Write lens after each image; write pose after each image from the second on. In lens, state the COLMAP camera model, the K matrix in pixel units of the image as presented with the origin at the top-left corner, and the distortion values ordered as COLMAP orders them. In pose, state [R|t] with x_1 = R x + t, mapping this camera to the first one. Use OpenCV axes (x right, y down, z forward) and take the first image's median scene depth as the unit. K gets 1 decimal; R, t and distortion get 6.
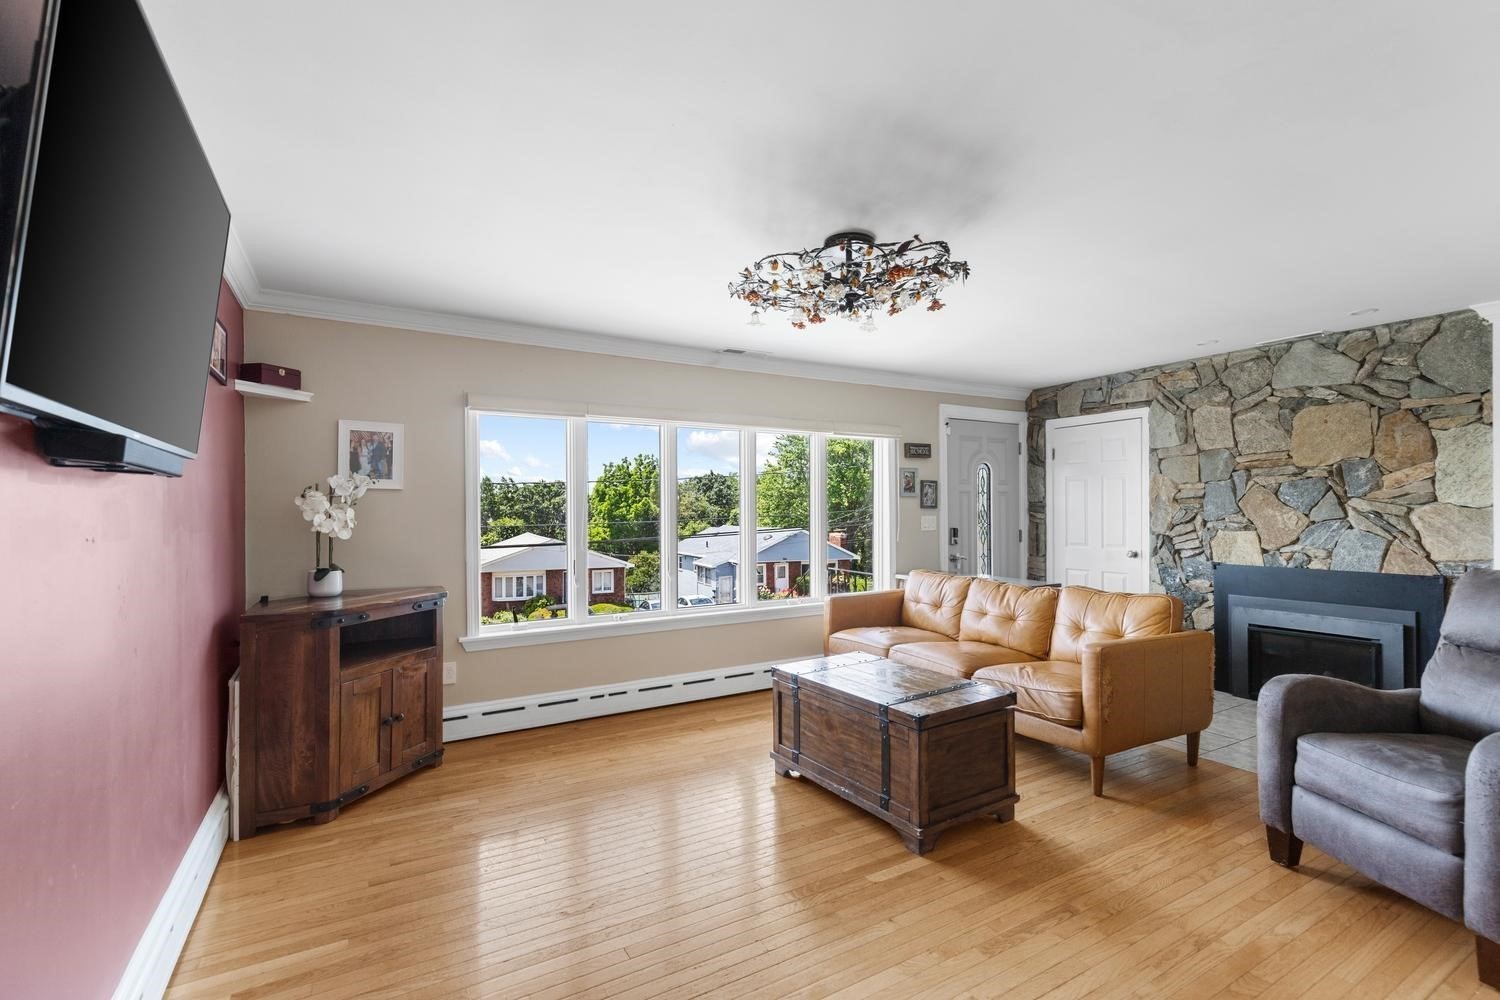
lens RADIAL K [[680.2, 0, 757.1], [0, 680.2, 509.5], [0, 0, 1]] dist [0.011016, -0.002583]
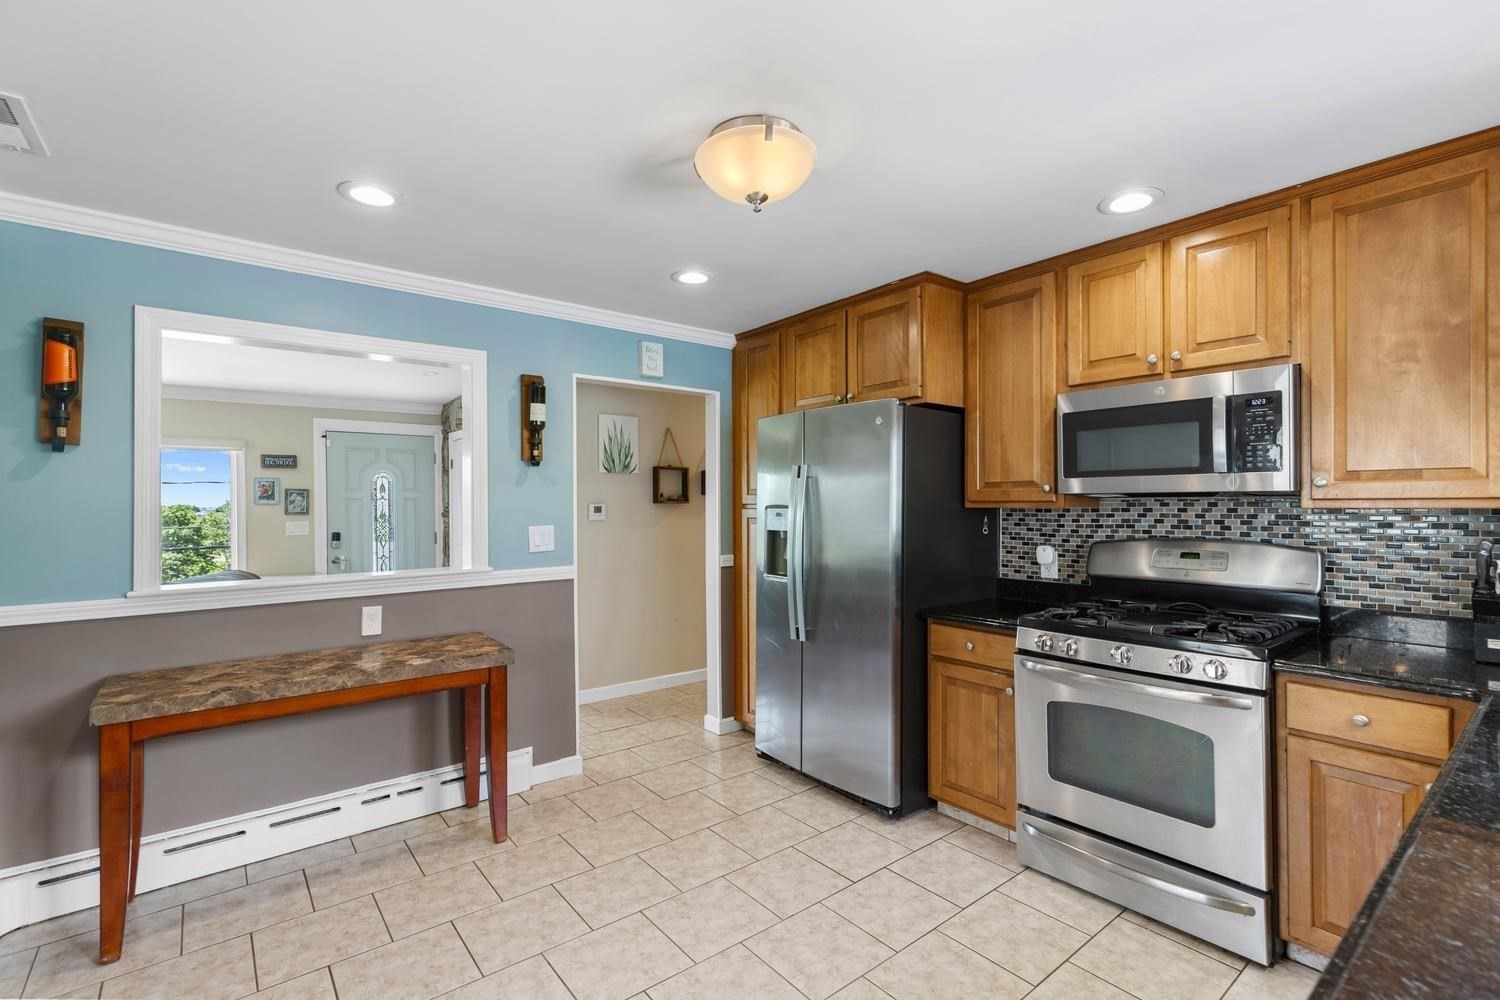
lens RADIAL K [[680.2, 0, 749.9], [0, 680.2, 500.5], [0, 0, 1]] dist [0.011016, -0.002583]
pose [[0.990316, -0.003806, 0.138776, 1.009657], [0.004792, 0.999966, -0.006771, -0.016555], [-0.138746, 0.007371, 0.990301, -0.214642]]
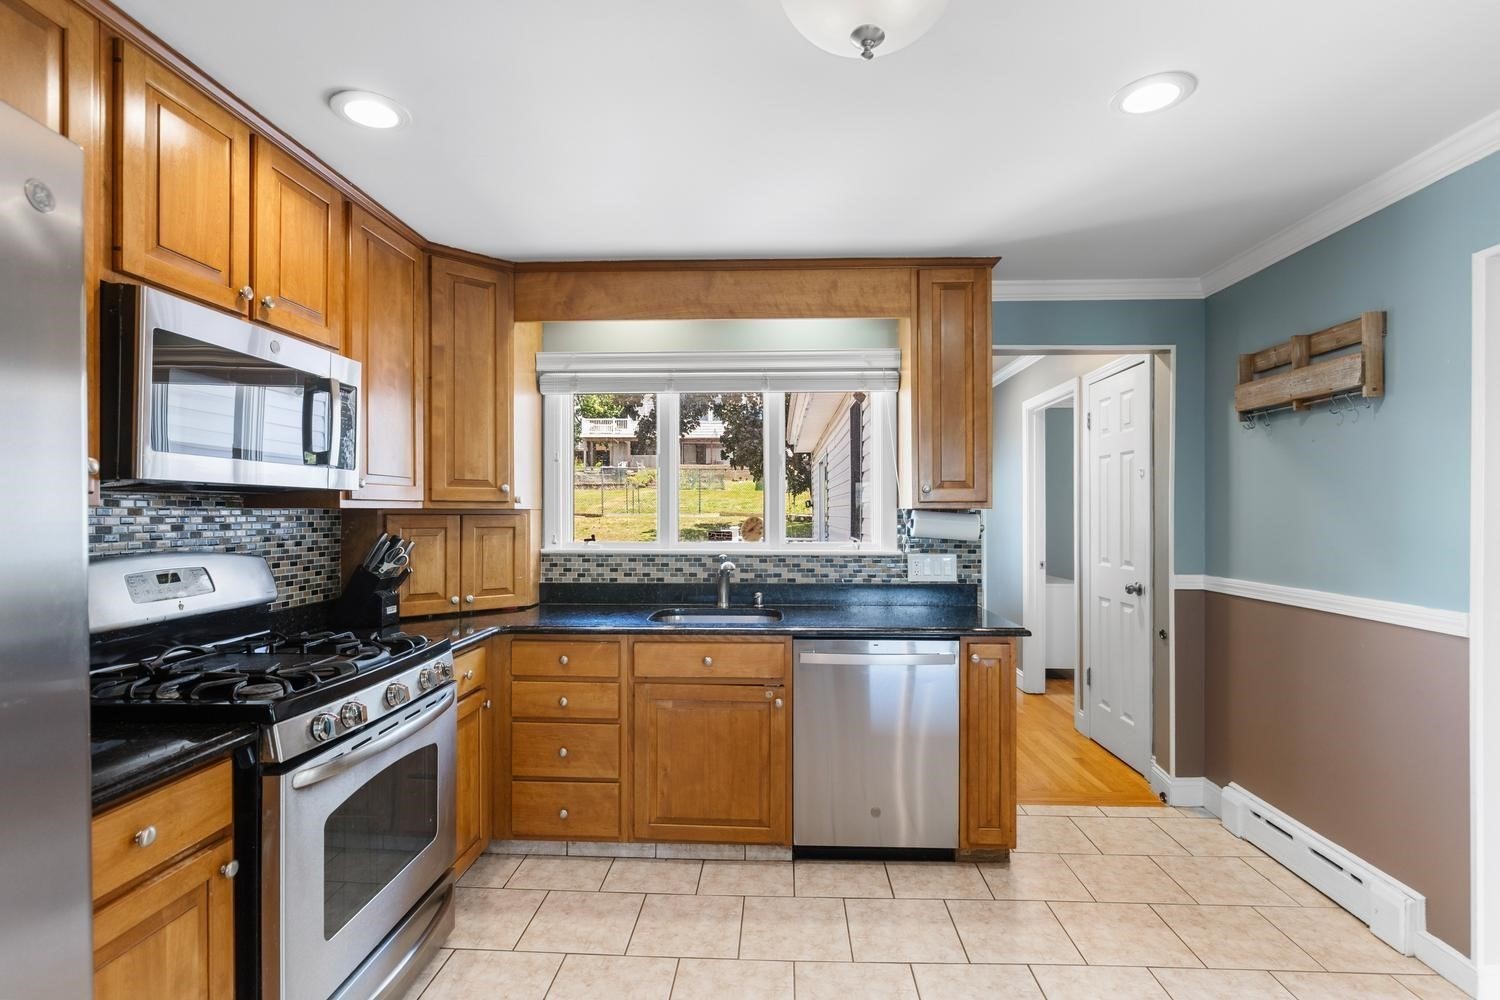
lens RADIAL K [[710.2, 0, 764.1], [0, 710.2, 509.0], [0, 0, 1]] dist [-0.004355, -0.001262]
pose [[-0.841114, -0.000282, 0.540858, 0.947684], [-0.000087, 1.000000, 0.000386, -0.012517], [-0.540858, 0.000278, -0.841114, 0.467815]]
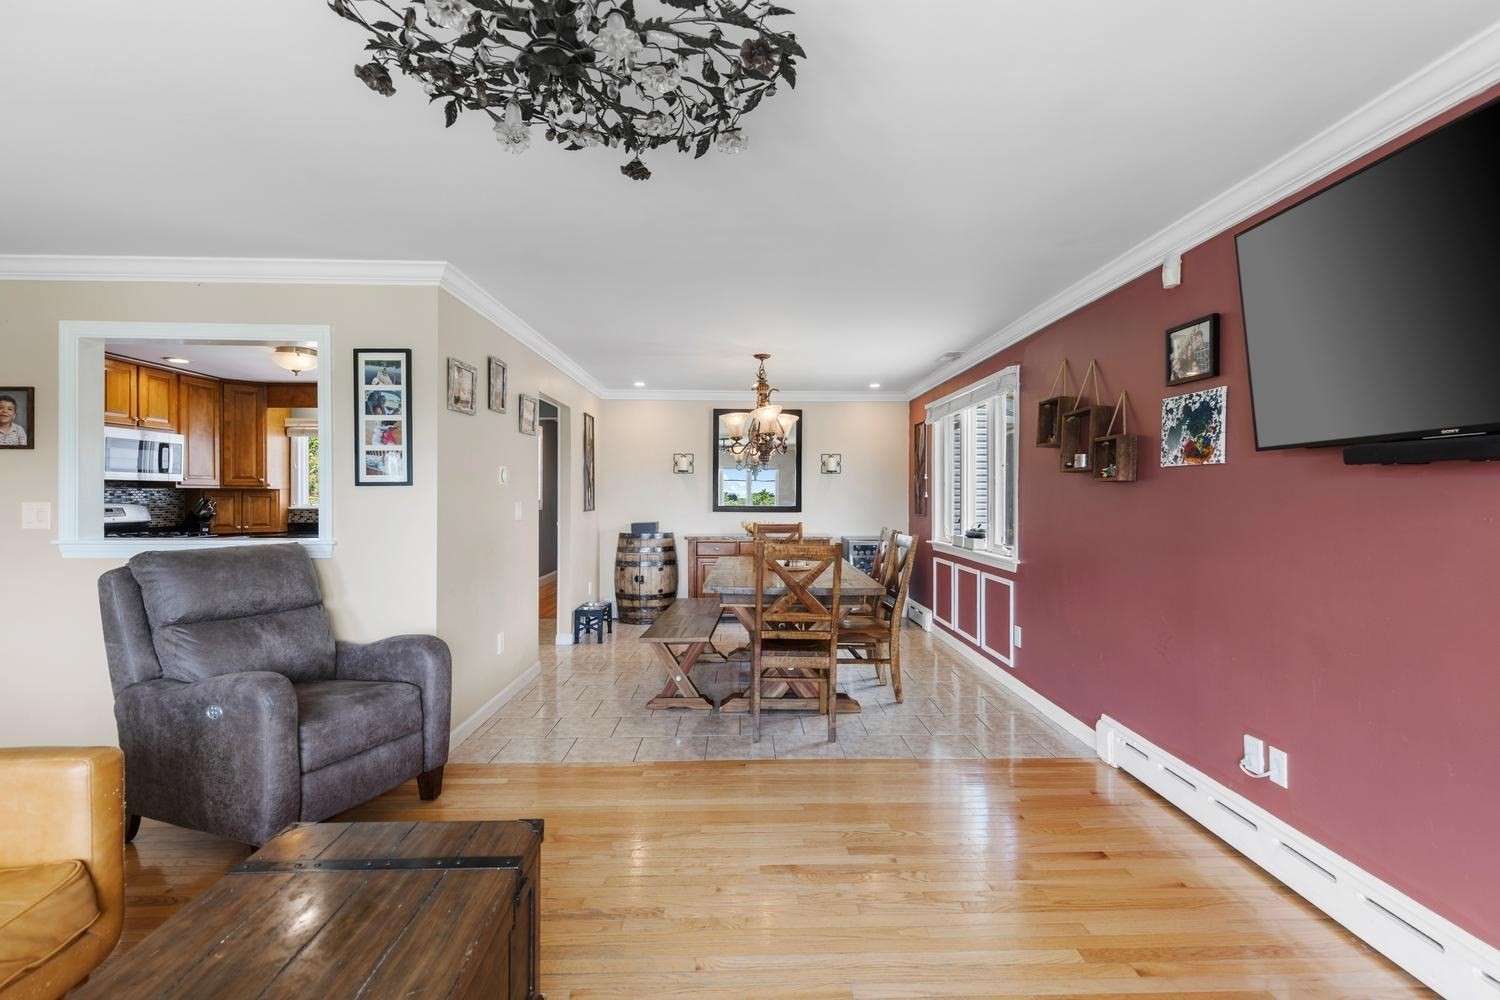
lens RADIAL K [[680.2, 0, 756.0], [0, 680.2, 495.1], [0, 0, 1]] dist [0.011016, -0.002583]
pose [[-0.873865, -0.000083, 0.486168, -0.135963], [0.000327, 1.000000, 0.000759, 0.000618], [-0.486168, 0.000822, -0.873865, 0.814155]]
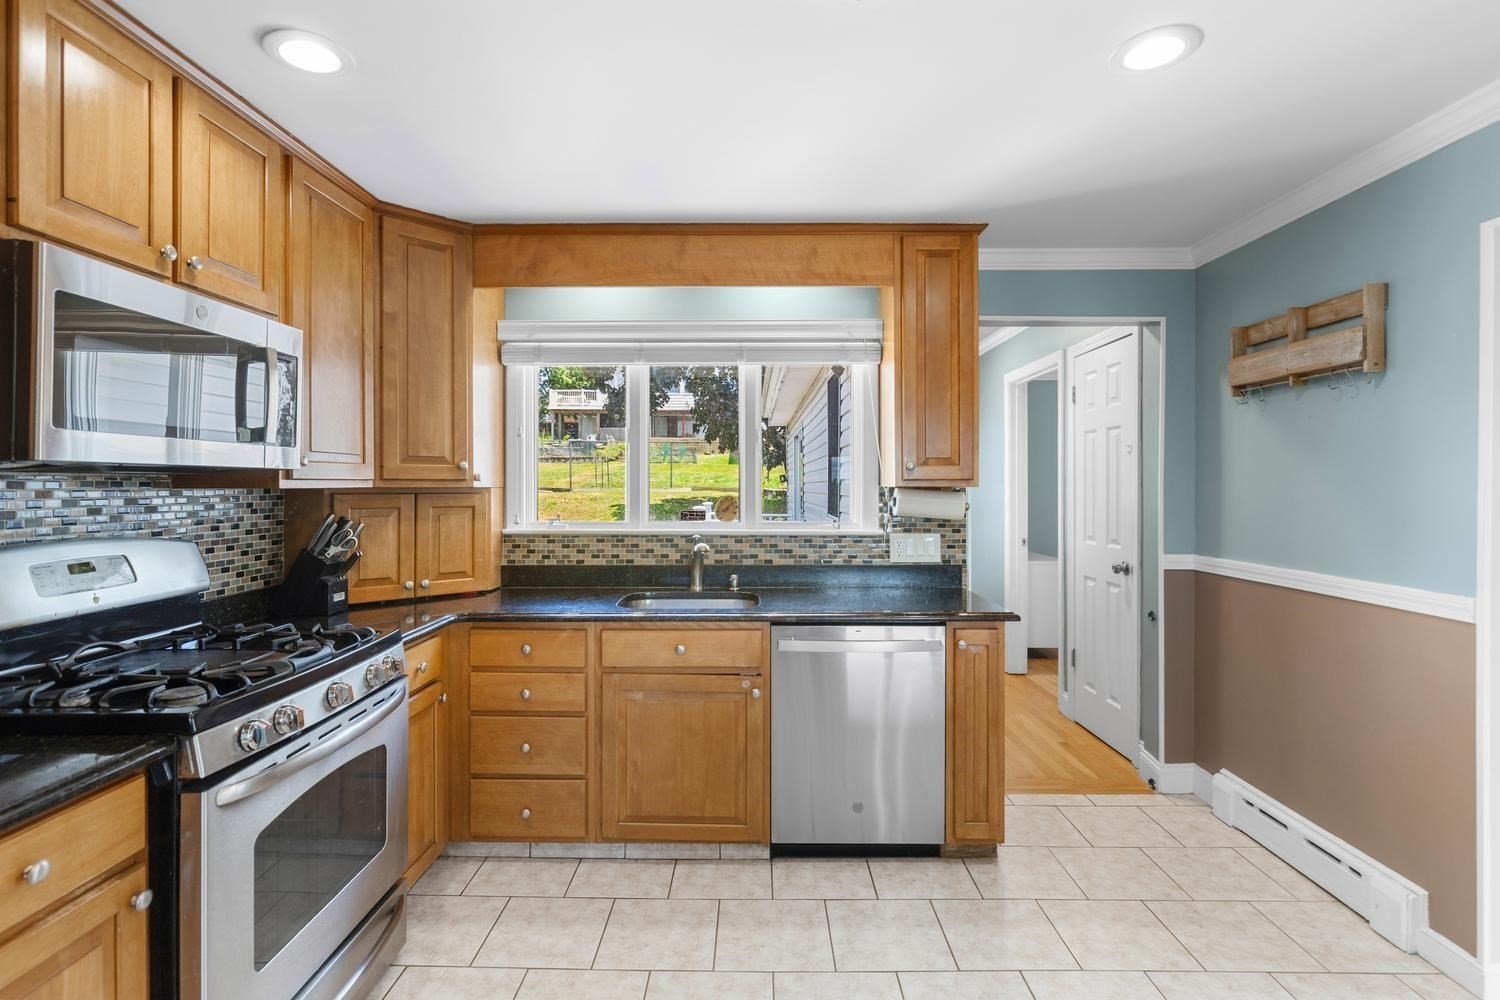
lens RADIAL K [[710.2, 0, 754.3], [0, 710.2, 481.7], [0, 0, 1]] dist [-0.004355, -0.001262]
pose [[-0.854865, -0.001826, 0.518848, 0.969429], [-0.000188, 0.999995, 0.003210, -0.019257], [-0.518851, 0.002646, -0.854861, 0.440595]]
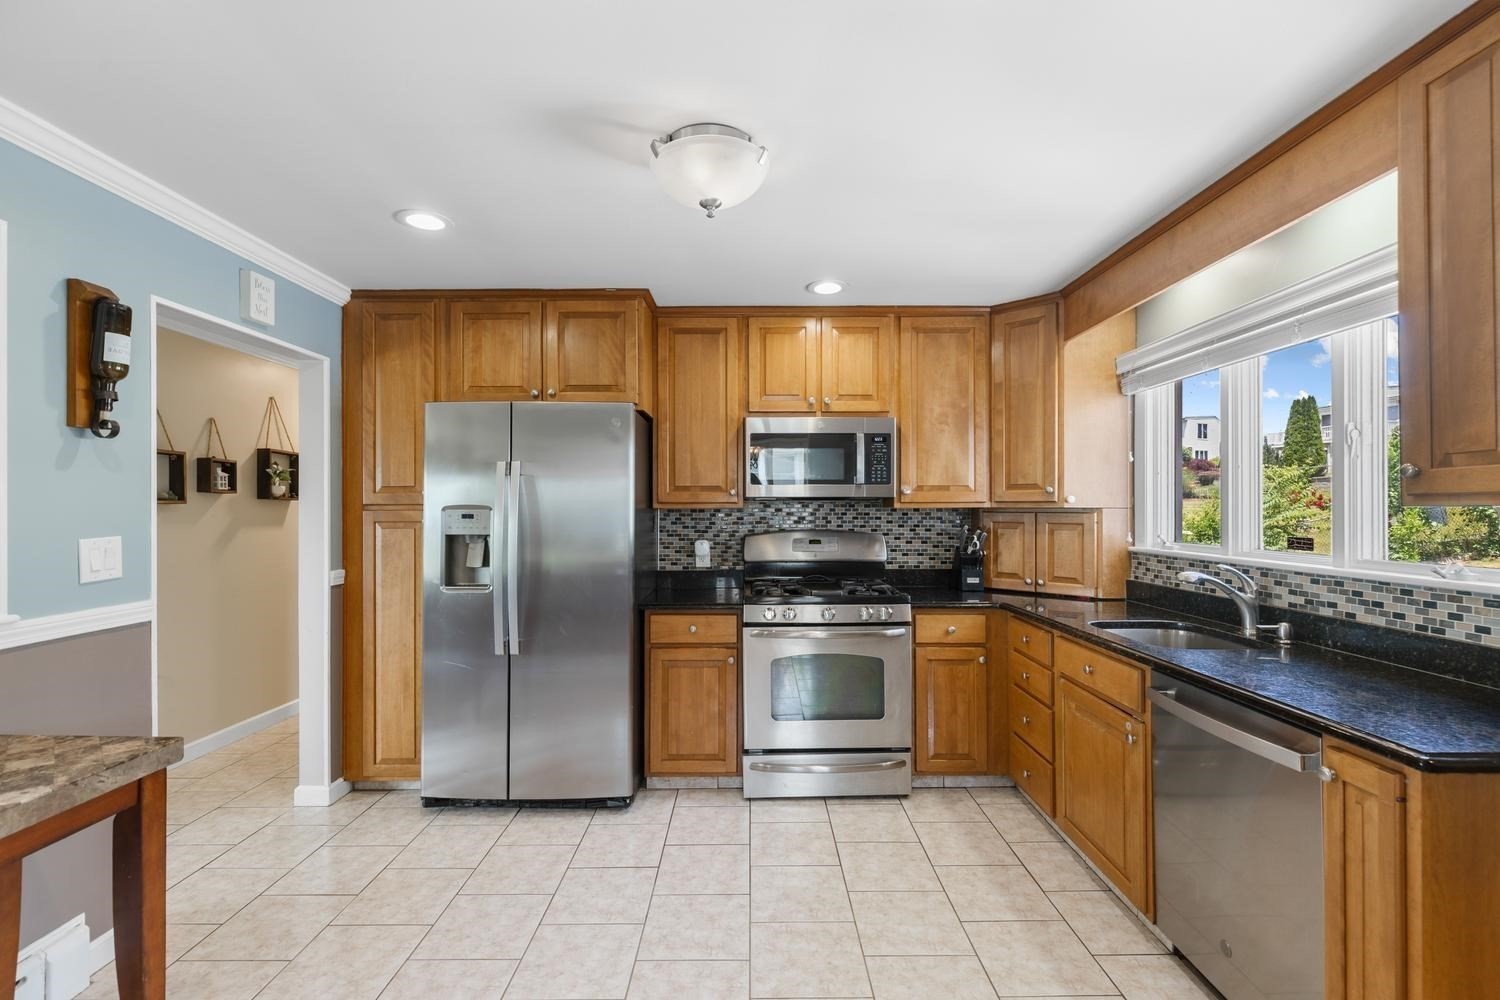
lens RADIAL K [[680.2, 0, 749.9], [0, 680.2, 503.5], [0, 0, 1]] dist [0.011016, -0.002583]
pose [[0.507985, 0.004337, 0.861355, 0.715439], [0.003195, 0.999971, -0.006919, -0.012802], [-0.861360, 0.006267, 0.507956, -0.039699]]
